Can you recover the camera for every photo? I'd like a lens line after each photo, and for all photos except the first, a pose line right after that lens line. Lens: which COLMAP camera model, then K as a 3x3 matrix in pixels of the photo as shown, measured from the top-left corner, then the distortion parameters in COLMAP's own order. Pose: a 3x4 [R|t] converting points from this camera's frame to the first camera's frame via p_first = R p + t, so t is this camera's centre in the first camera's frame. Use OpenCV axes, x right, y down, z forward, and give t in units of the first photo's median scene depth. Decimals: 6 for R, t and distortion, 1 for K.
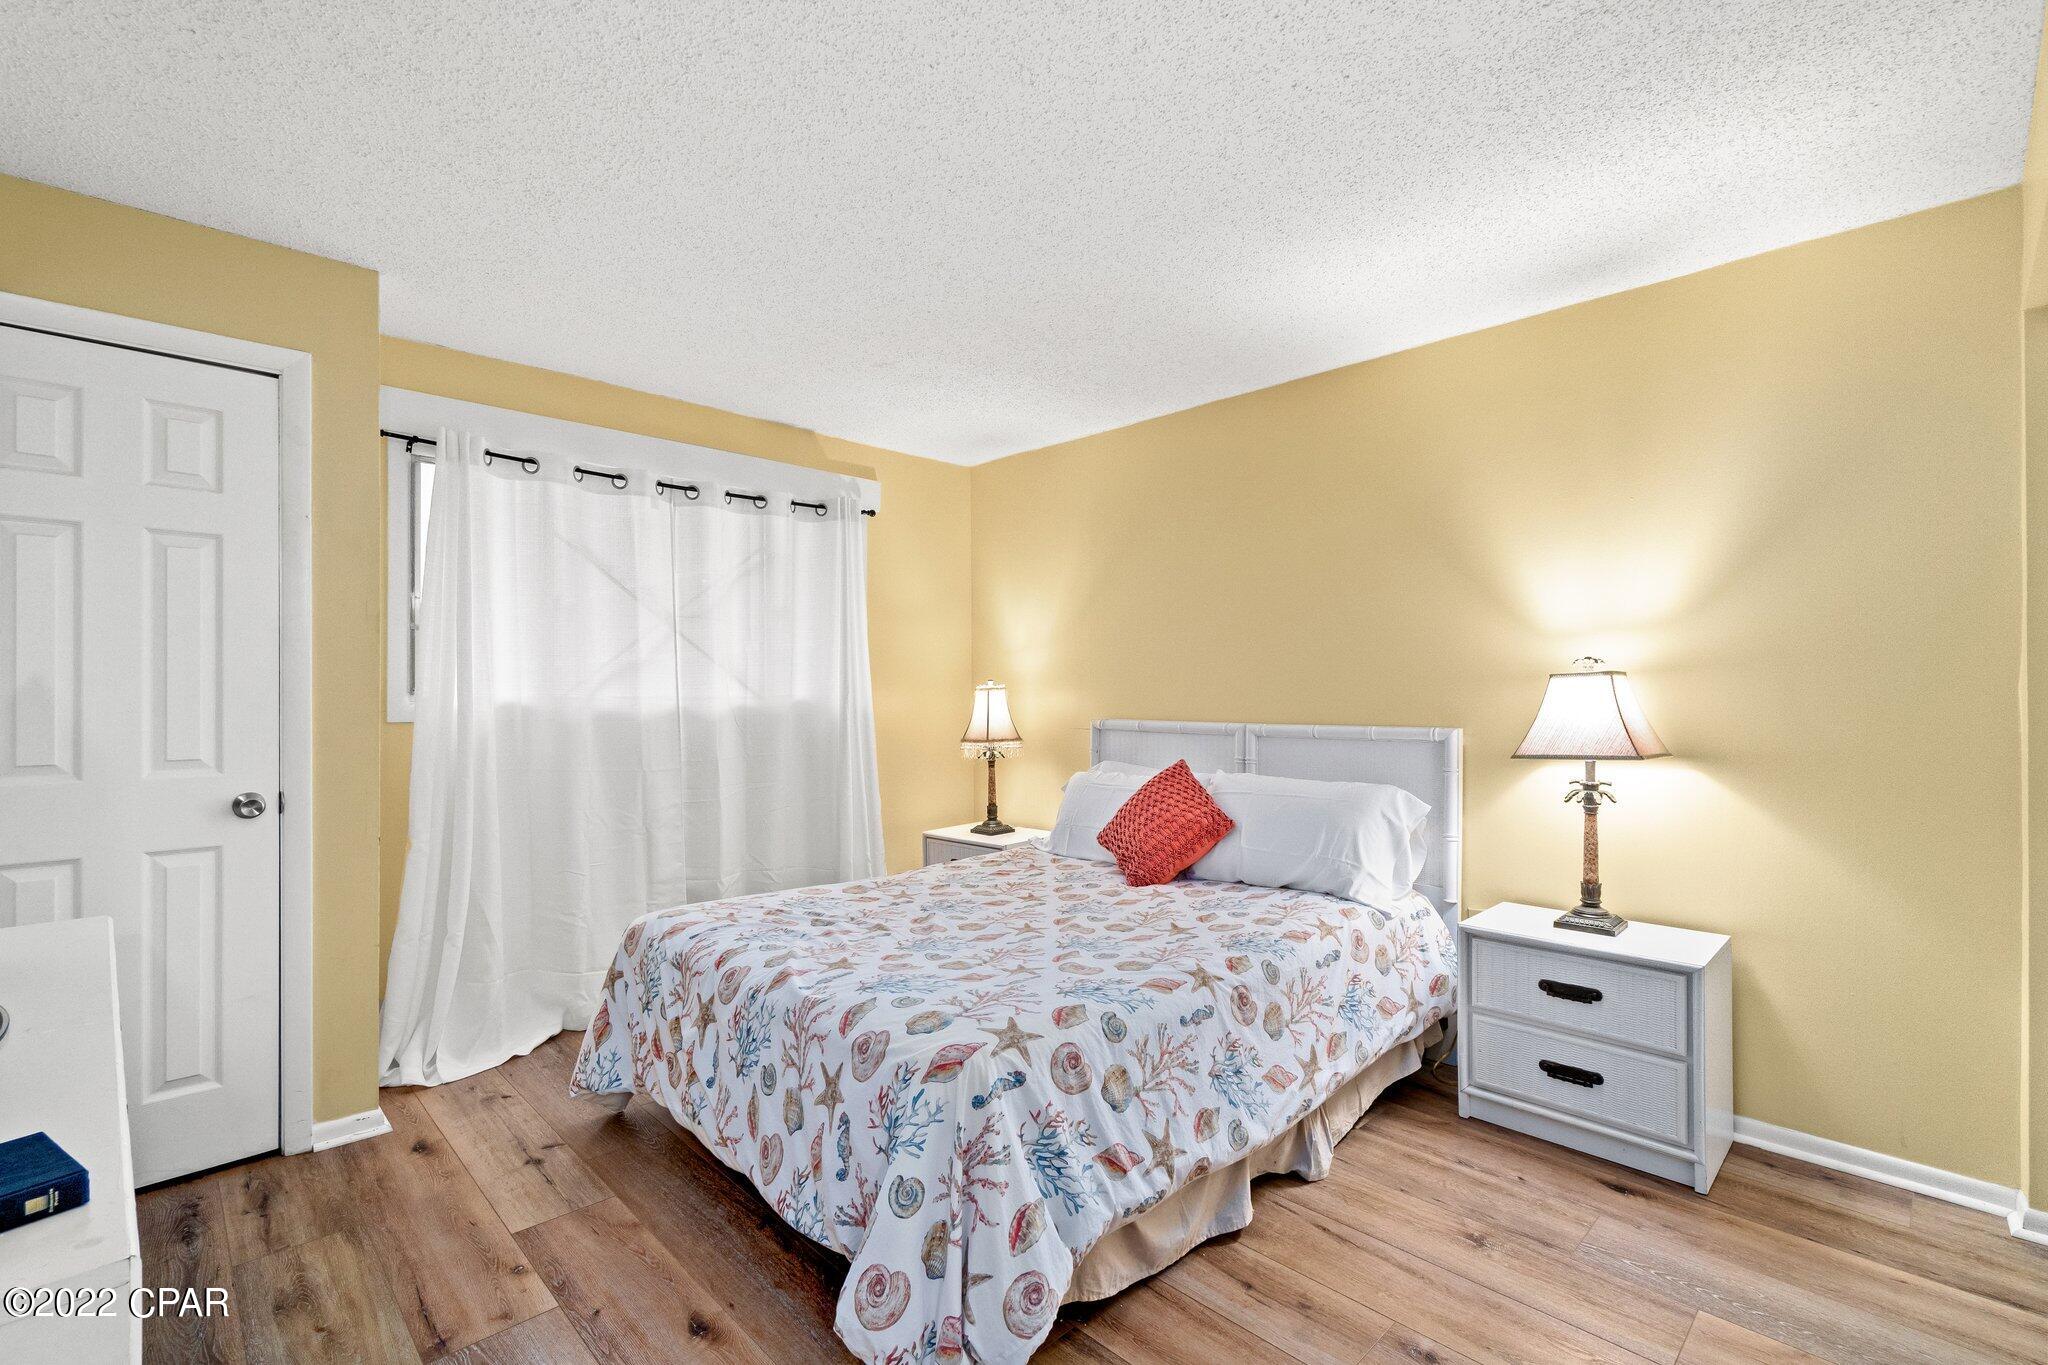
lens RADIAL K [[893.0, 0, 1018.8], [0, 893.0, 690.1], [0, 0, 1]] dist [-0.003386, 0.001817]
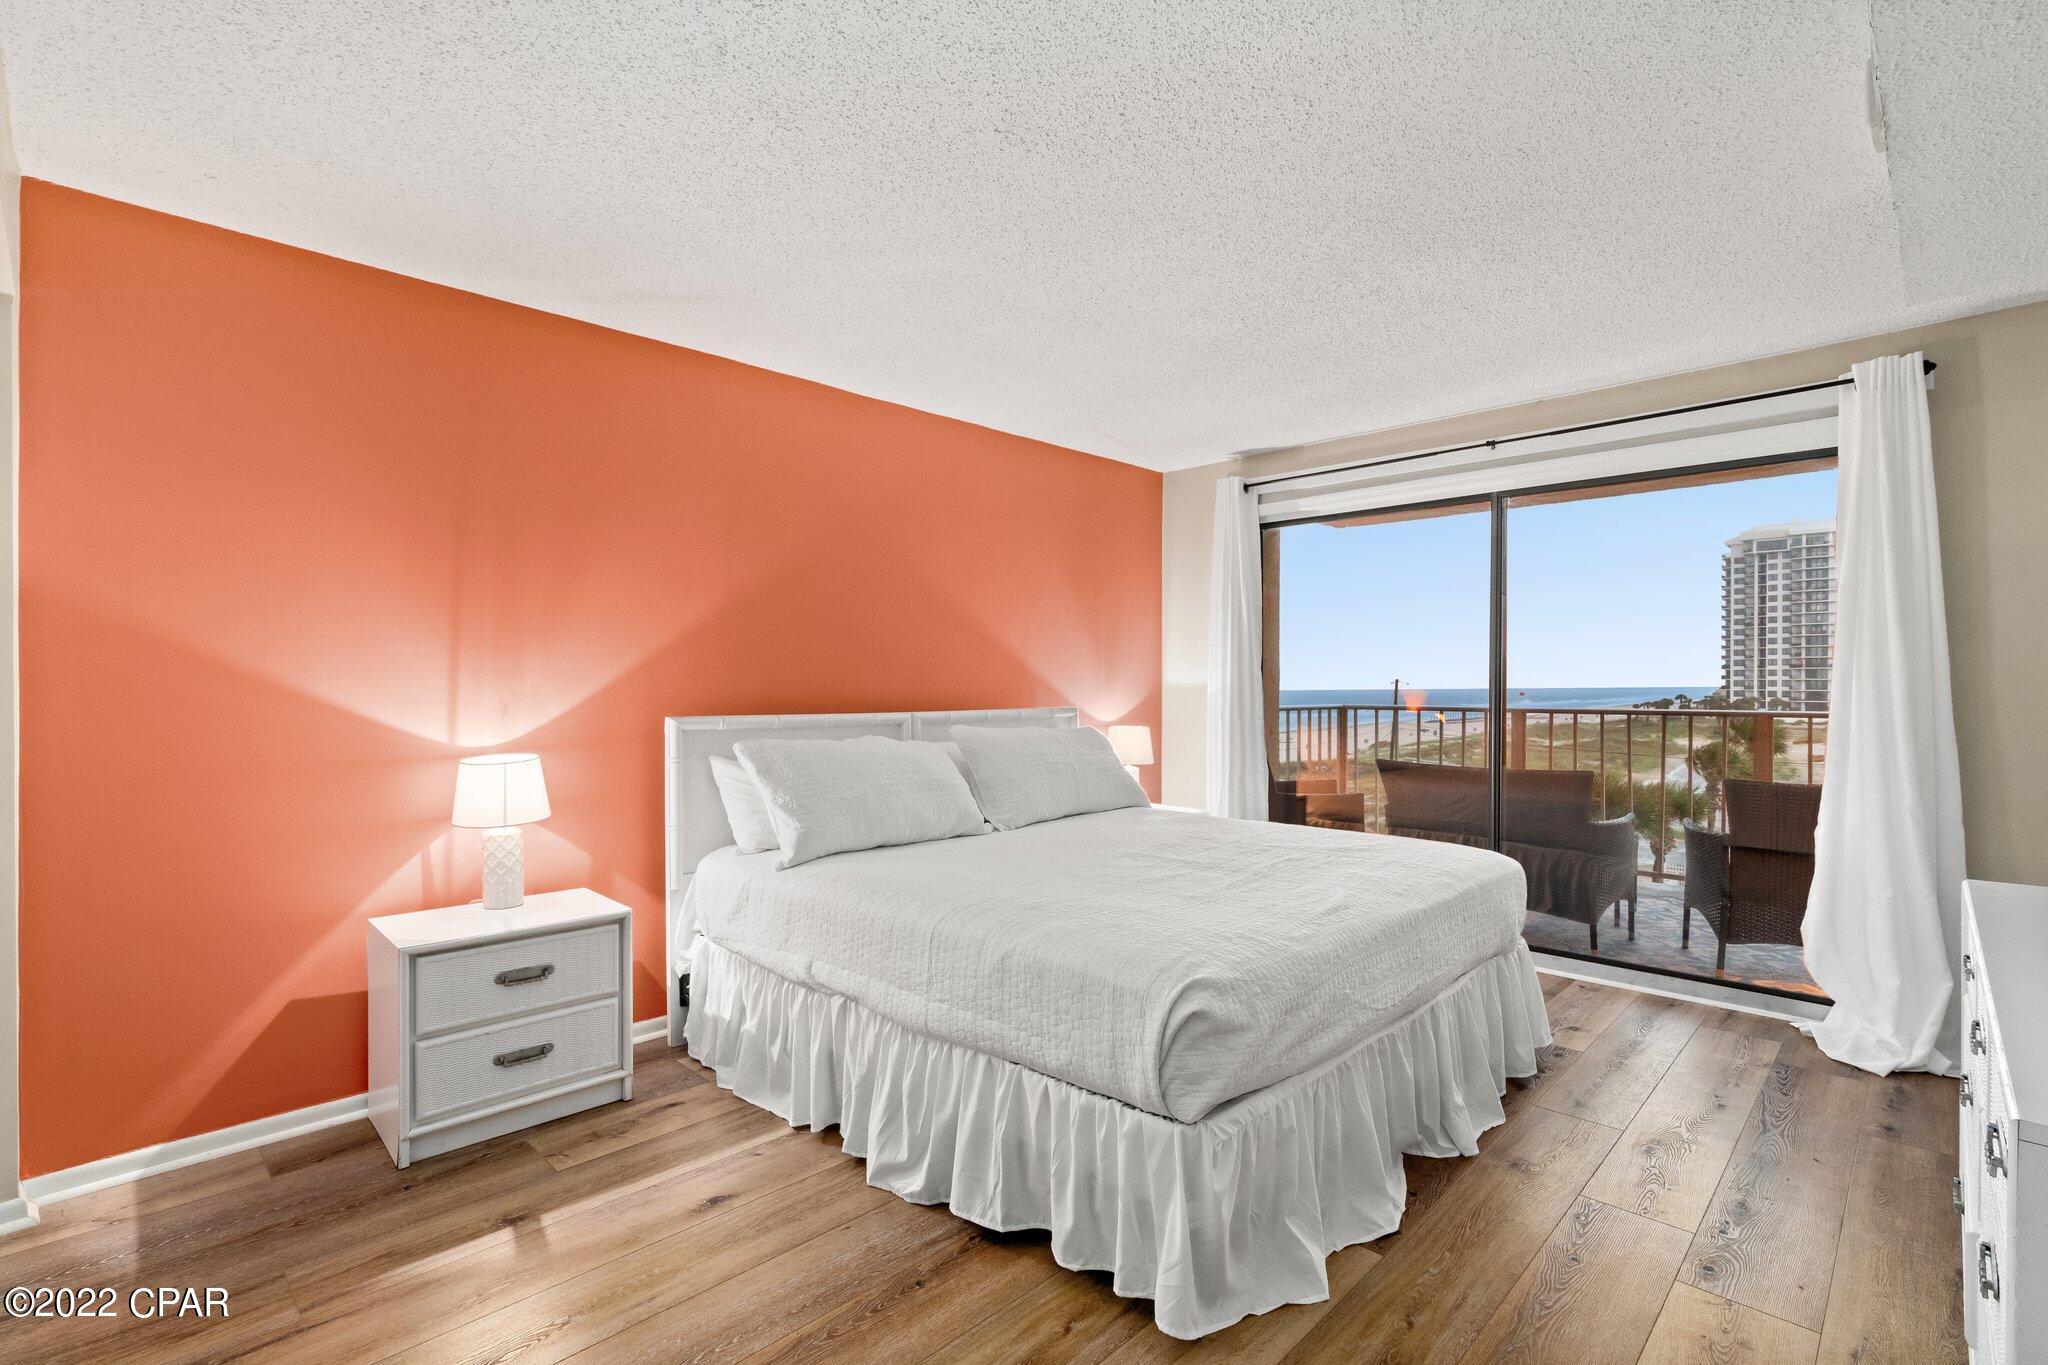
lens RADIAL K [[950.2, 0, 1017.9], [0, 950.2, 687.3], [0, 0, 1]] dist [0.002013, 0.000619]
pose [[-0.029674, -0.002747, 0.999556, -0.475112], [-0.013566, 0.999905, 0.002345, 0.001616], [-0.999468, -0.013491, -0.029708, 0.477205]]
